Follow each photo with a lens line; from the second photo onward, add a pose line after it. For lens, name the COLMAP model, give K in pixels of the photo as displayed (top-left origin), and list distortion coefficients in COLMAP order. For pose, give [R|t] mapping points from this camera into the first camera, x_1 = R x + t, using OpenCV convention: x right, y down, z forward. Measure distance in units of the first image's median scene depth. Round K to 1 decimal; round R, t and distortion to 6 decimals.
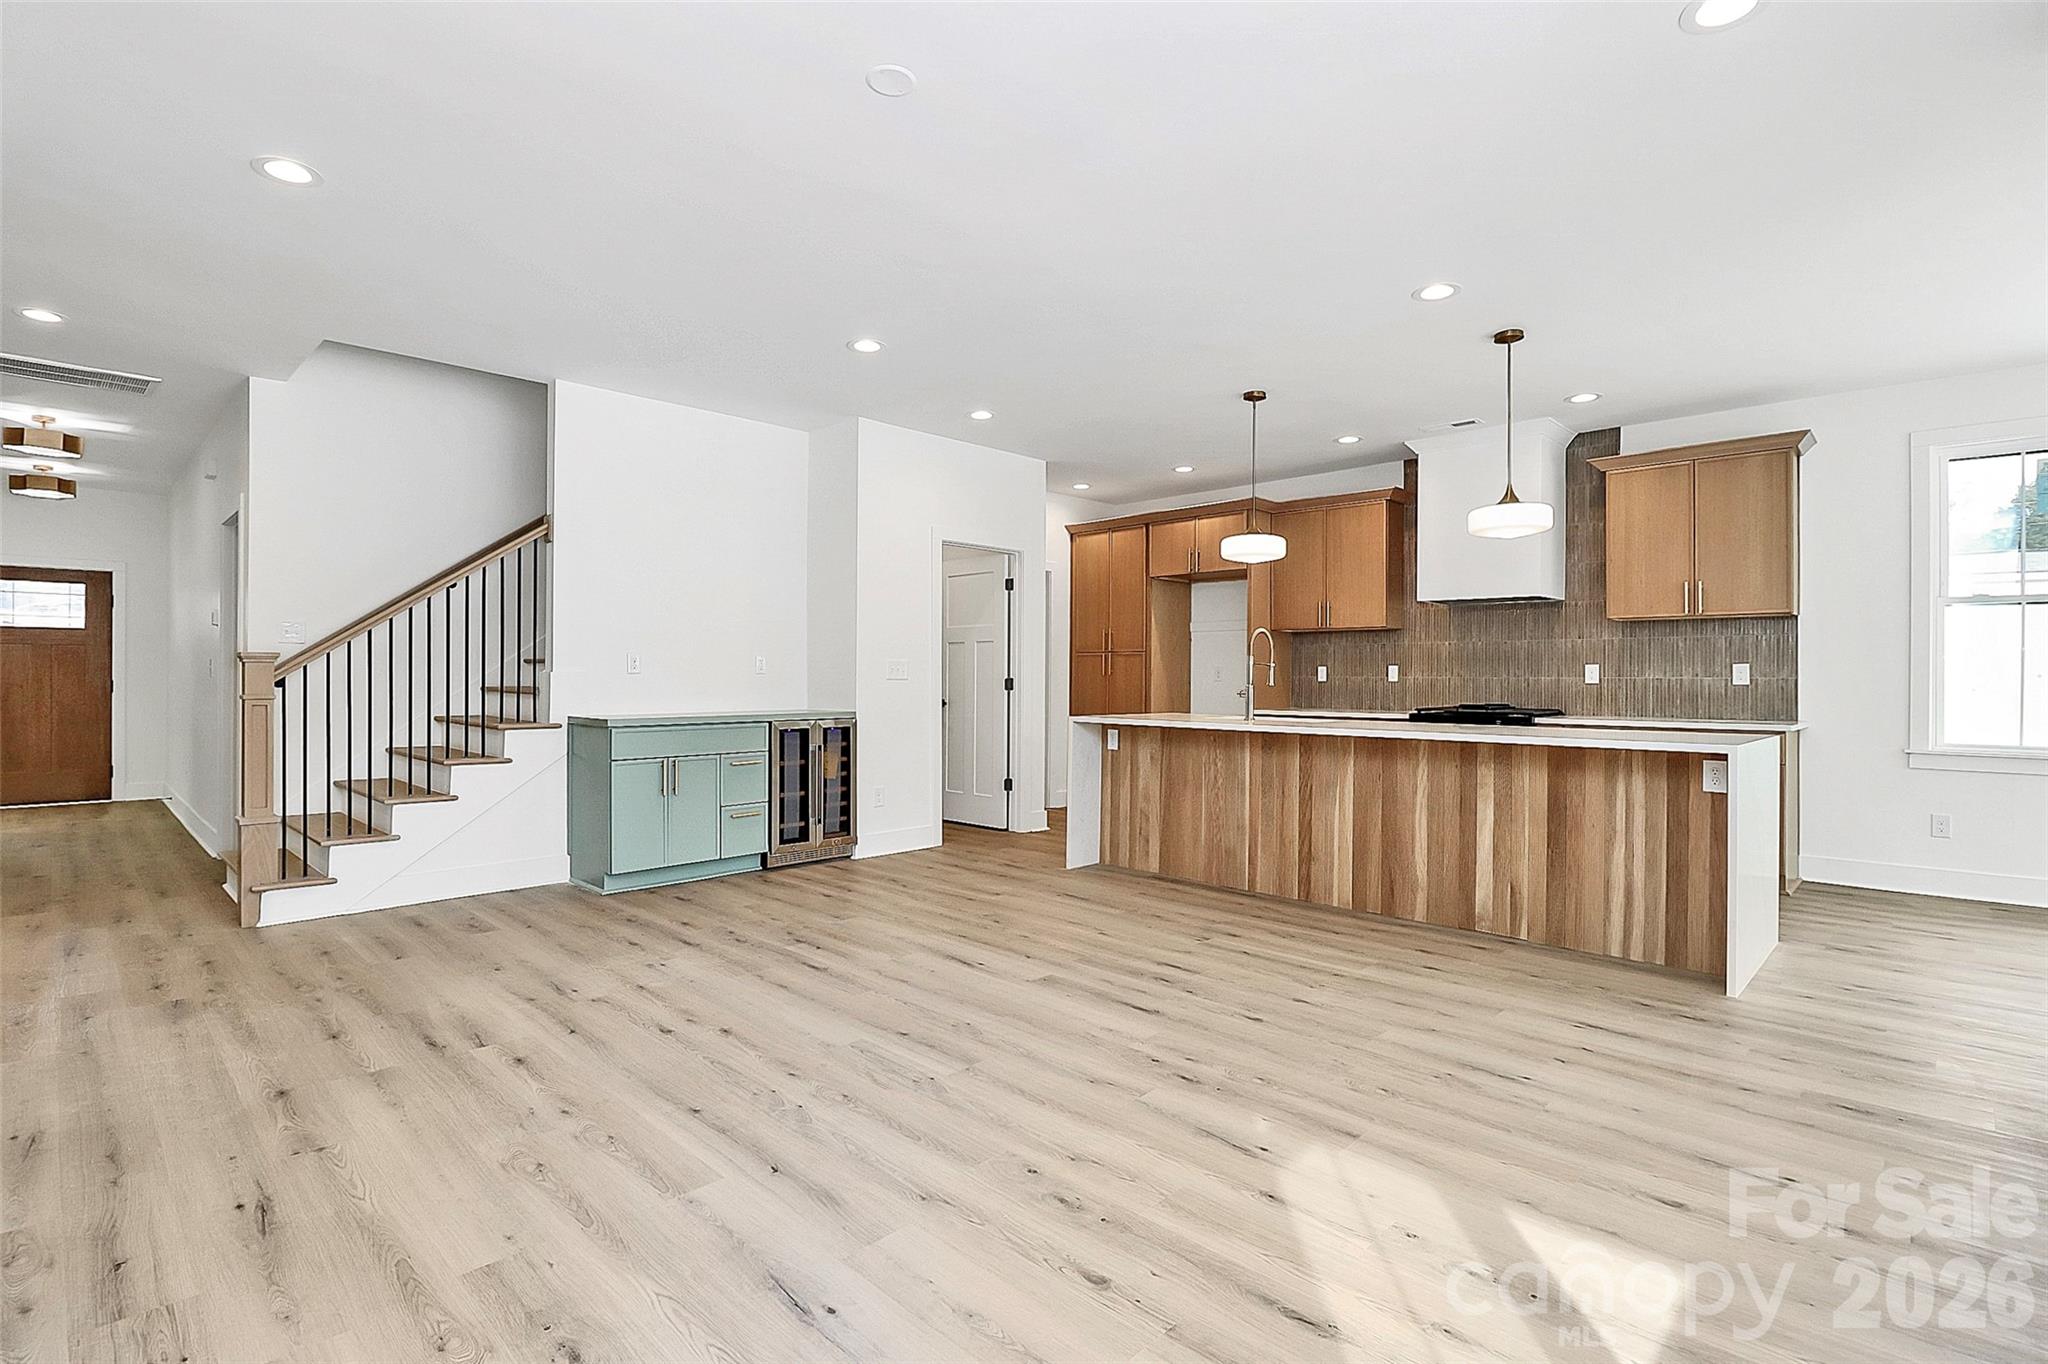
lens RADIAL K [[978.0, 0, 1020.0], [0, 978.0, 670.1], [0, 0, 1]] dist [-0.003691, -0.001214]
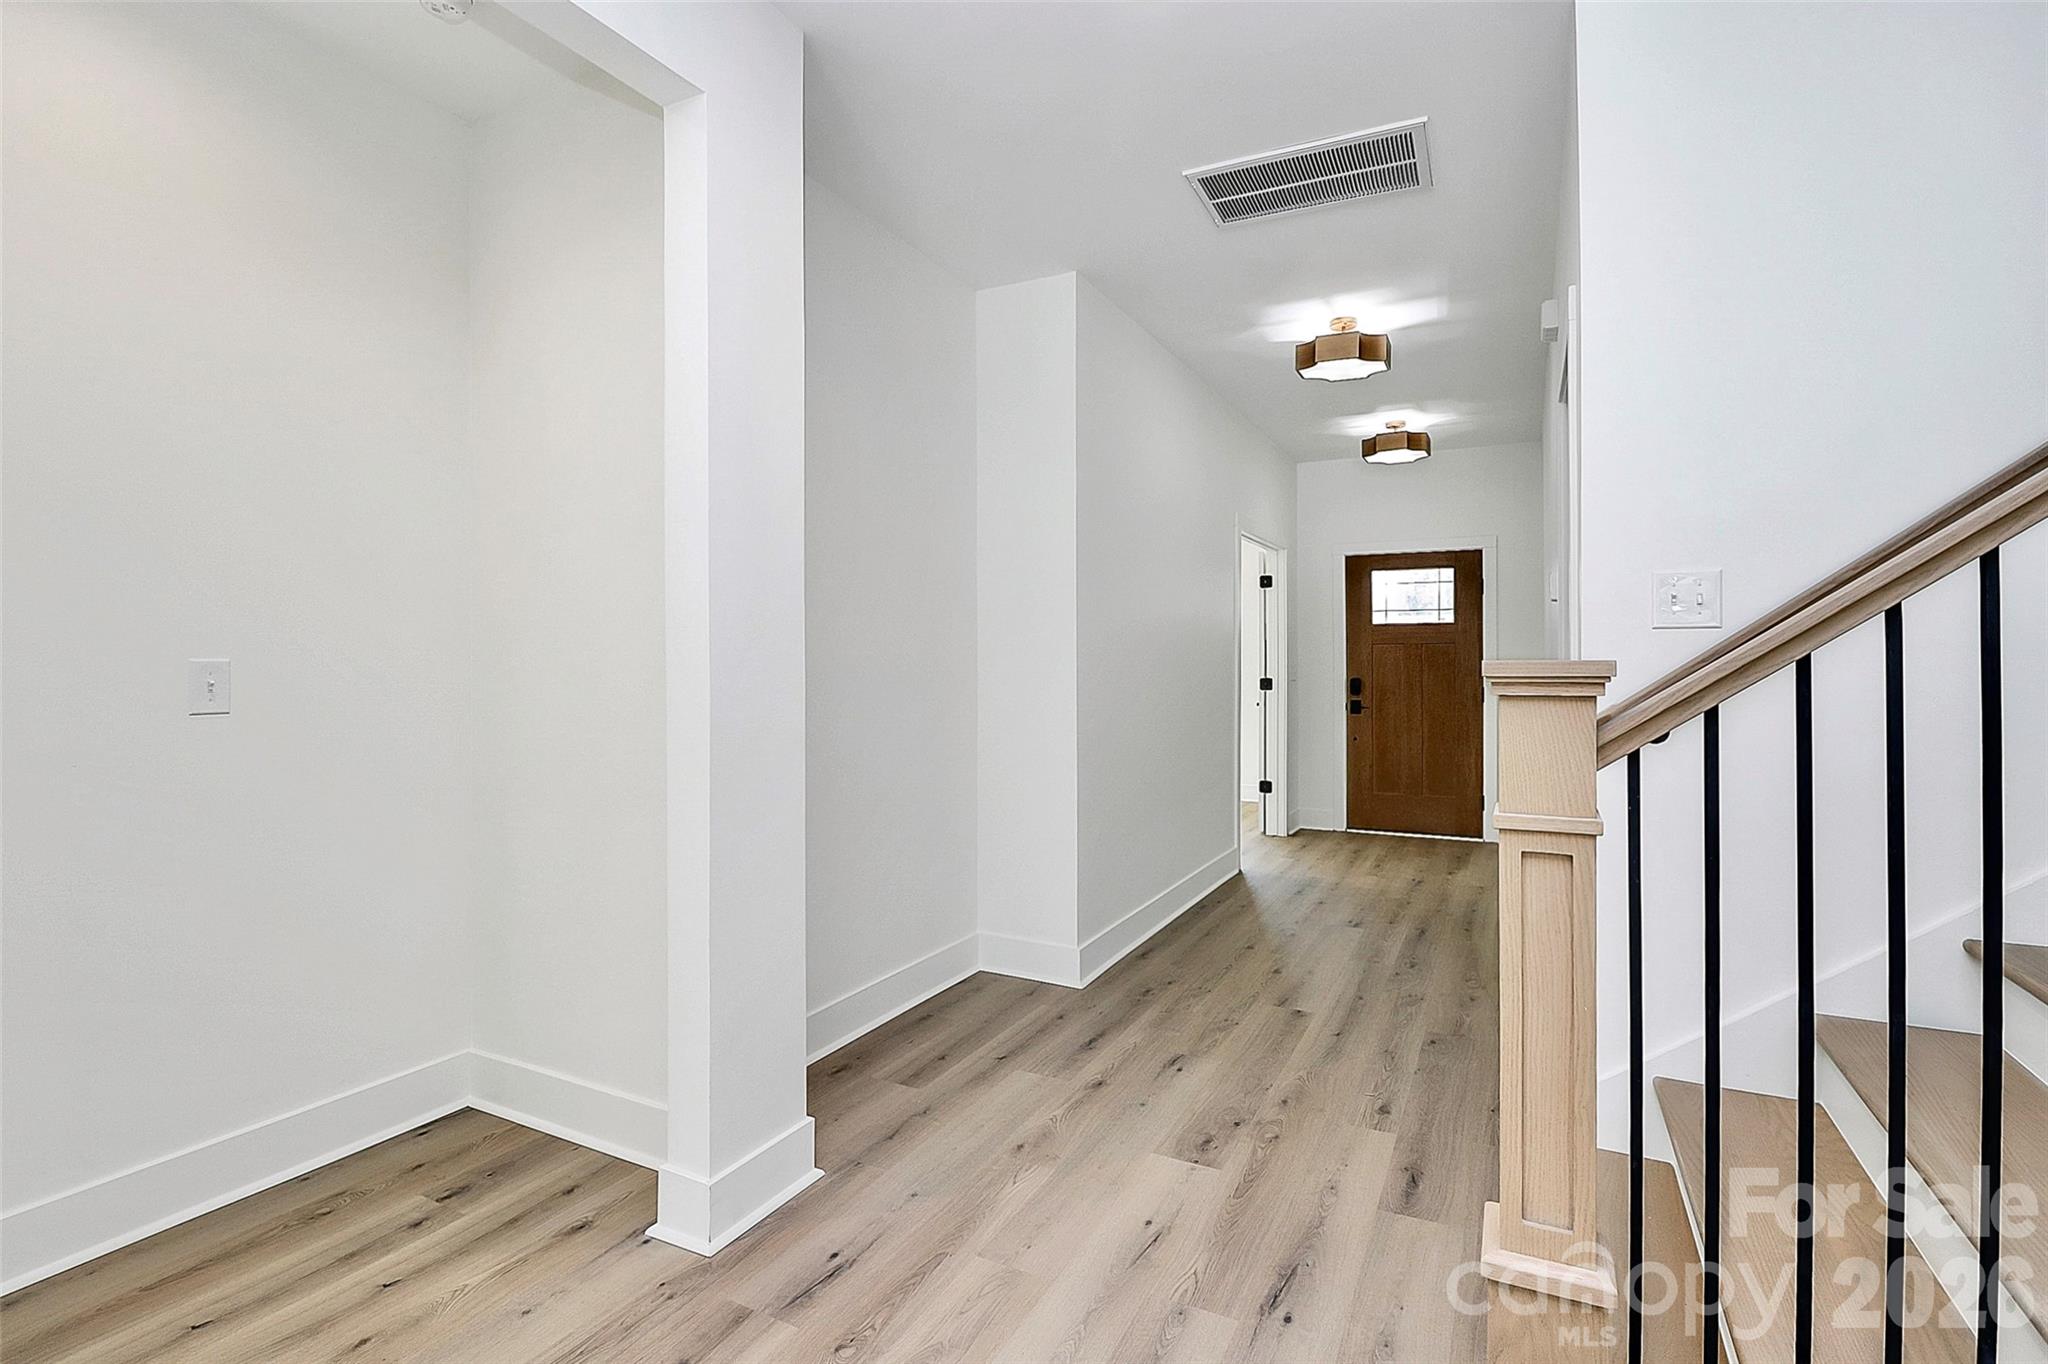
lens RADIAL K [[978.0, 0, 1020.0], [0, 978.0, 670.1], [0, 0, 1]] dist [-0.003691, -0.001214]
pose [[0.304251, -0.003697, -0.952585, -0.607715], [0.013734, 0.999906, 0.000506, -0.018142], [0.952493, -0.013237, 0.304274, 0.837341]]
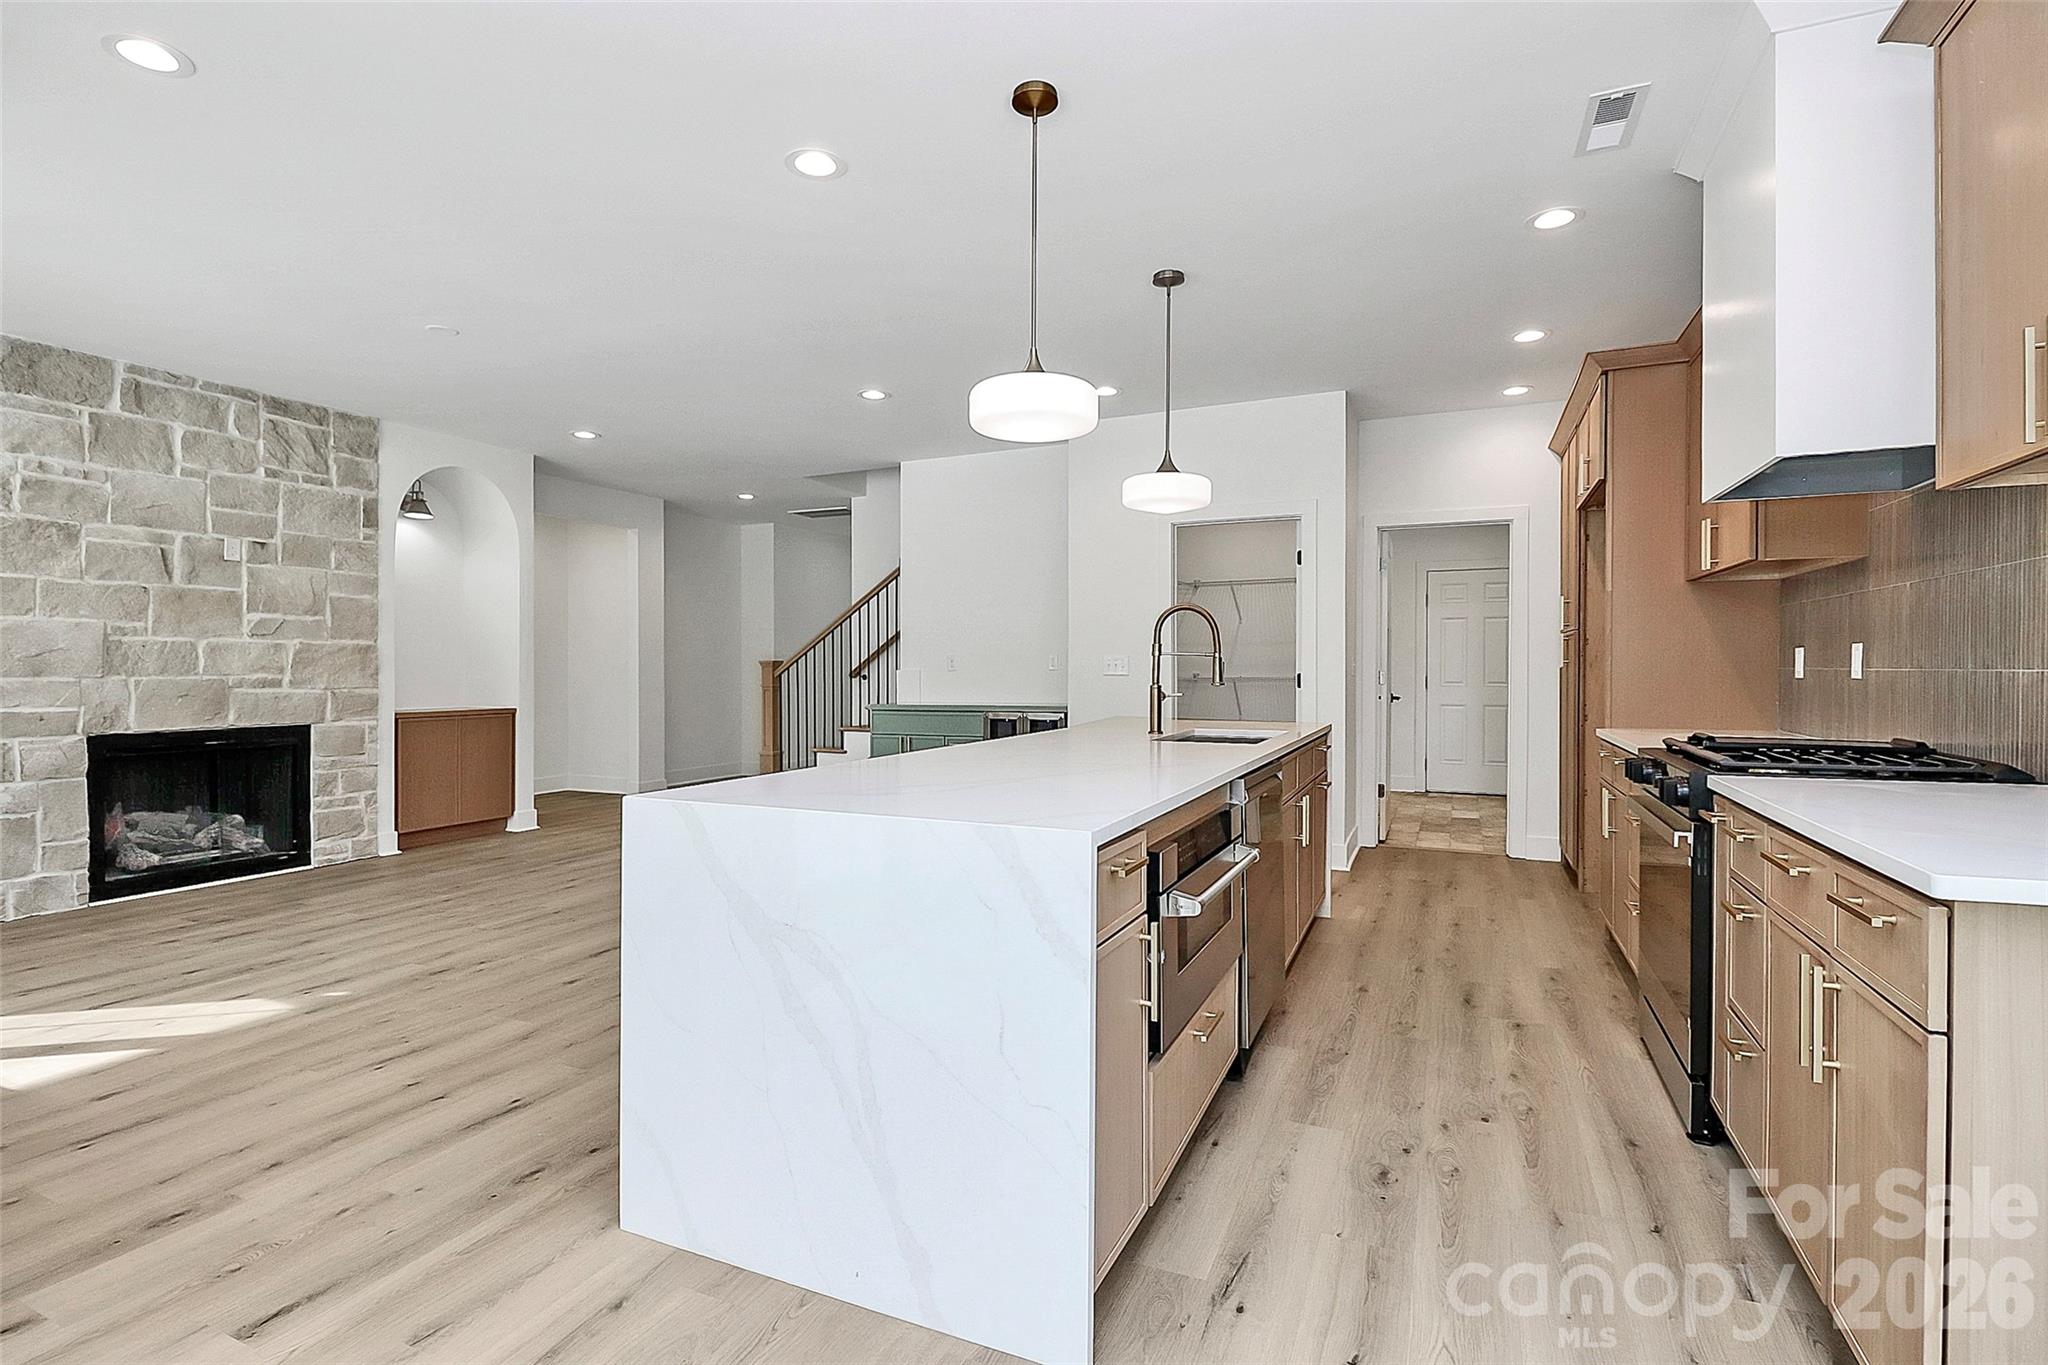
lens RADIAL K [[978.0, 0, 1020.0], [0, 978.0, 670.6], [0, 0, 1]] dist [-0.003691, -0.001214]
pose [[0.343877, -0.002135, -0.939012, 1.188895], [0.011294, 0.999934, 0.001863, 0.003411], [0.938947, -0.011245, 0.343879, 0.890505]]
